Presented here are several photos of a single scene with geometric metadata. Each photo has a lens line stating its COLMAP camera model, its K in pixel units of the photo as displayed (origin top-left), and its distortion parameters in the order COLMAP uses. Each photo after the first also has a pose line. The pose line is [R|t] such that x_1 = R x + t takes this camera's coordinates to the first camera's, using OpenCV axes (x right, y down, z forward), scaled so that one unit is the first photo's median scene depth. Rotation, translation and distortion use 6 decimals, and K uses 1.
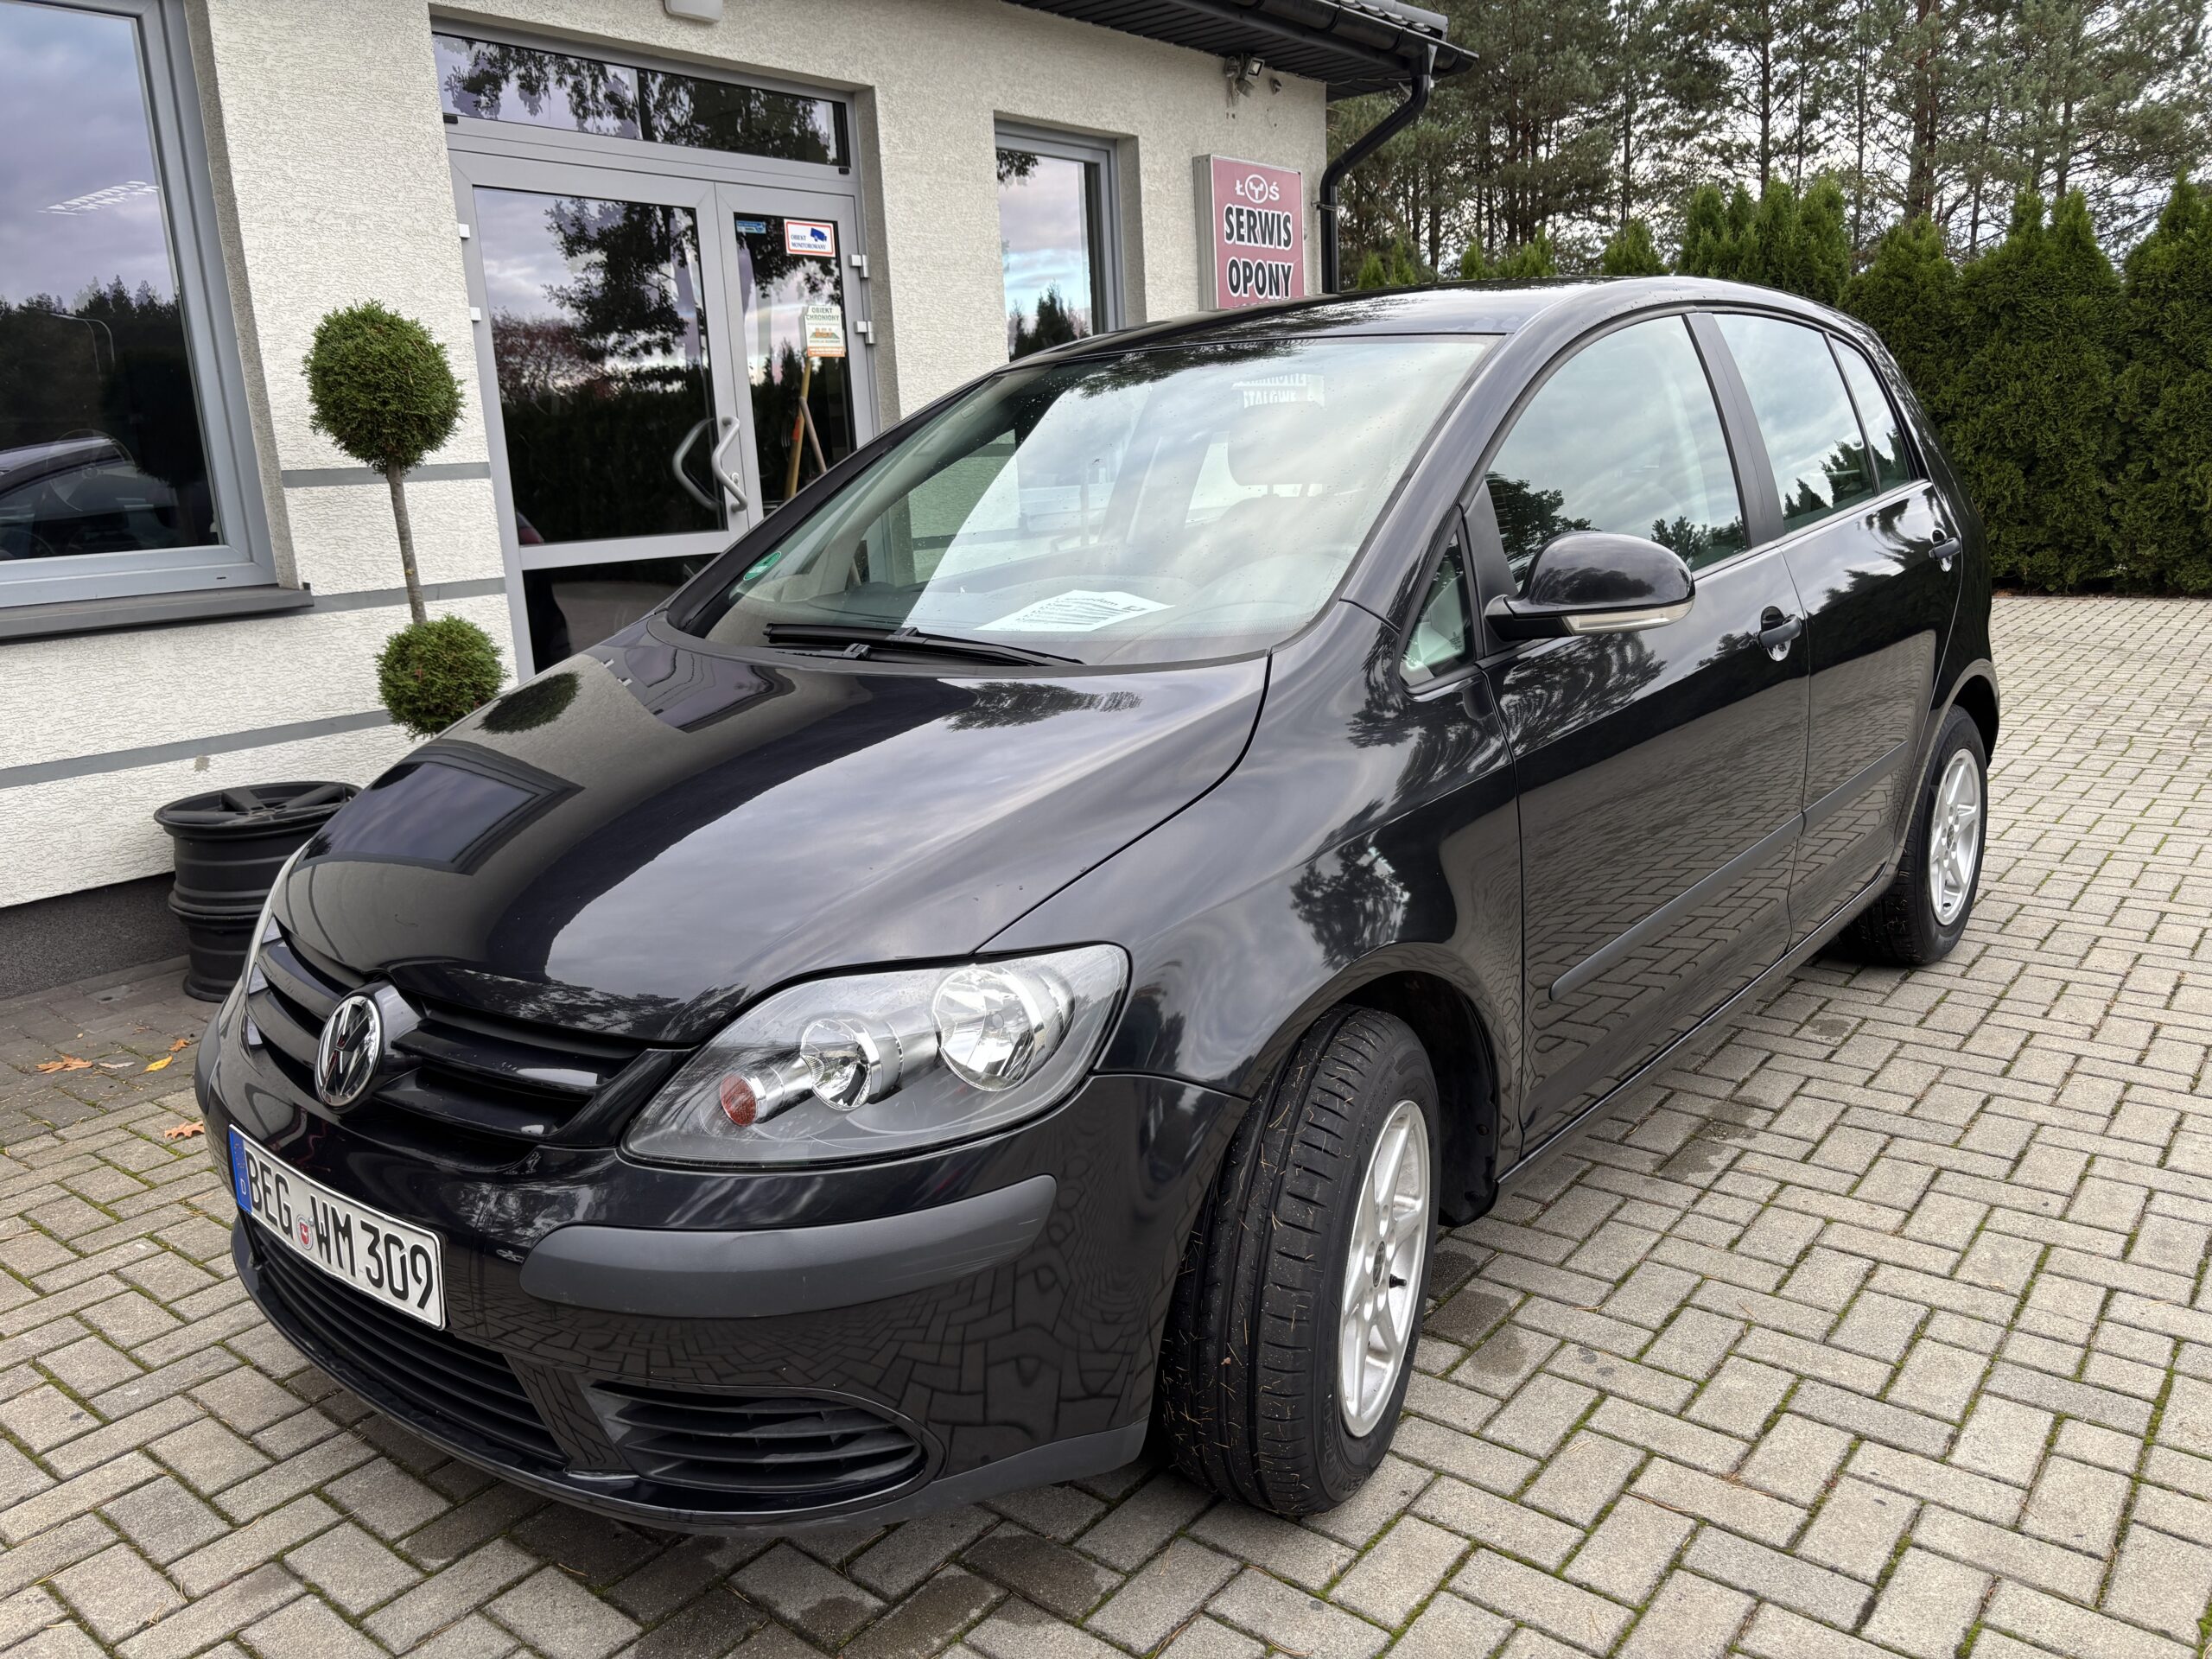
lens RADIAL K [[1646.7, 0, 1083.2], [0, 1646.7, 829.6], [0, 0, 1]] dist [0.031663, -0.013556]
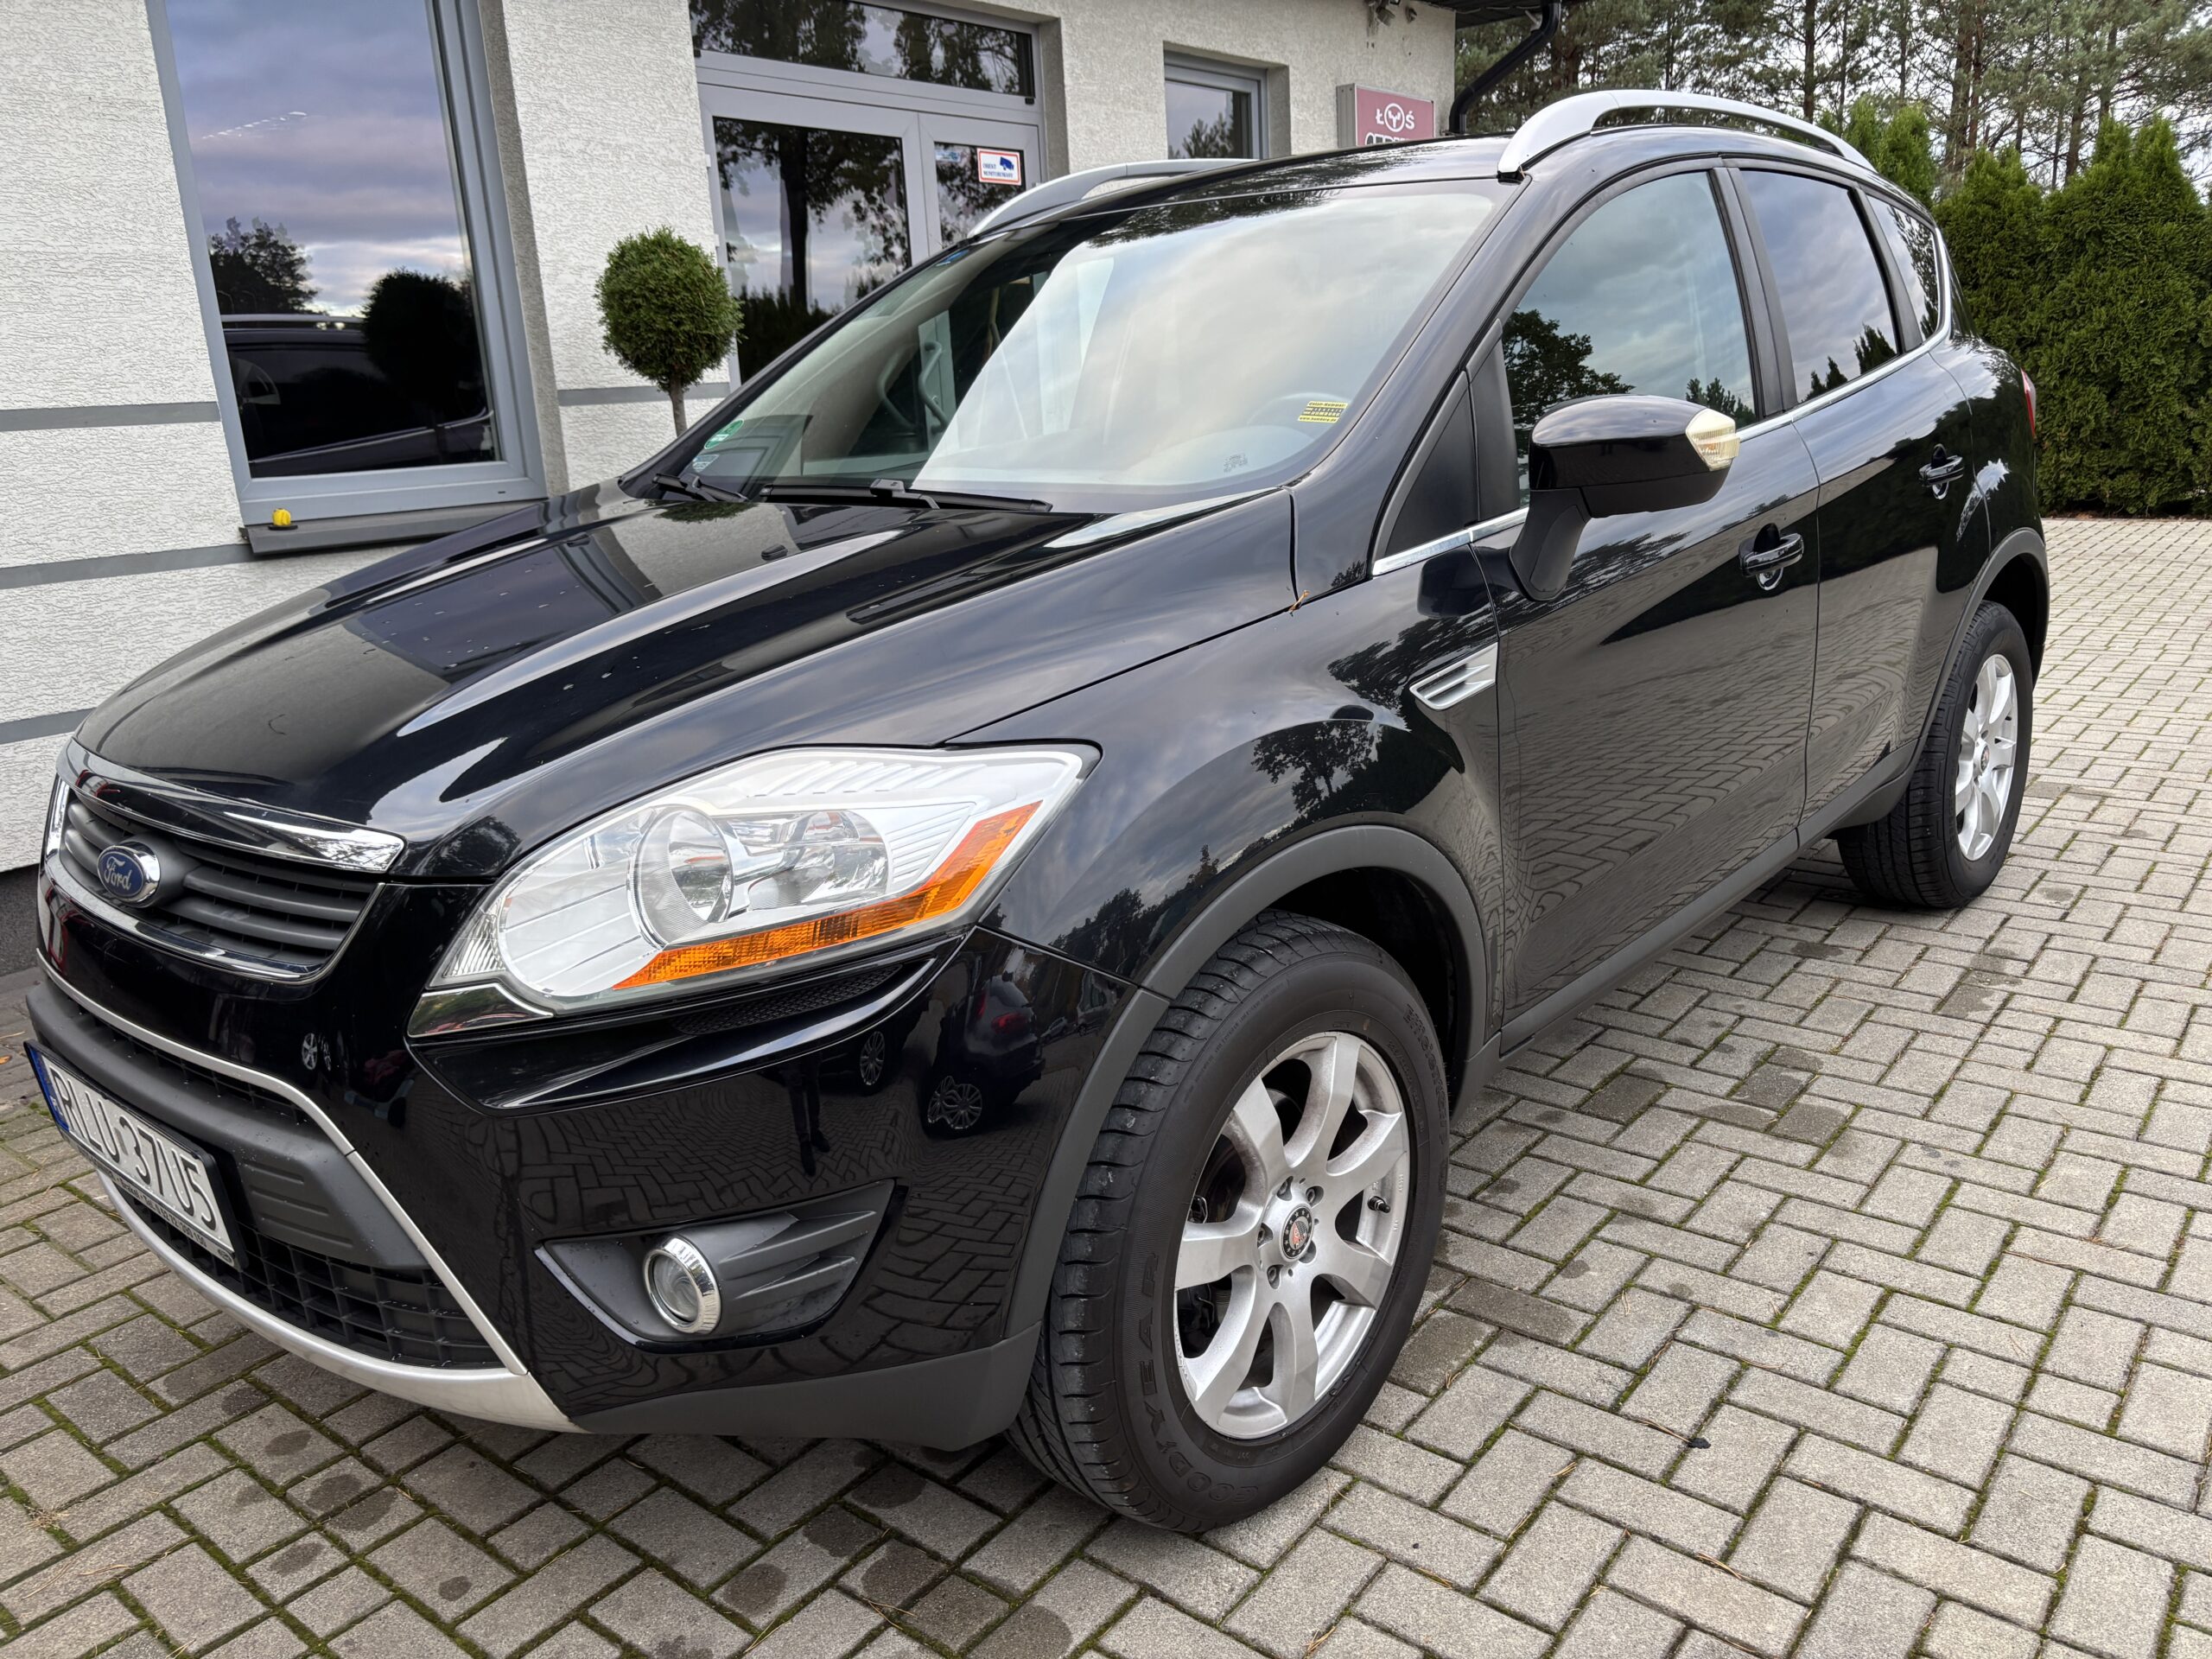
lens RADIAL K [[1646.7, 0, 1106.6], [0, 1646.7, 818.9], [0, 0, 1]] dist [0.031663, -0.013556]
pose [[0.999963, -0.003242, 0.007960, -0.106252], [0.002987, 0.999489, 0.031832, 0.019099], [-0.008059, -0.031807, 0.999462, -0.052276]]
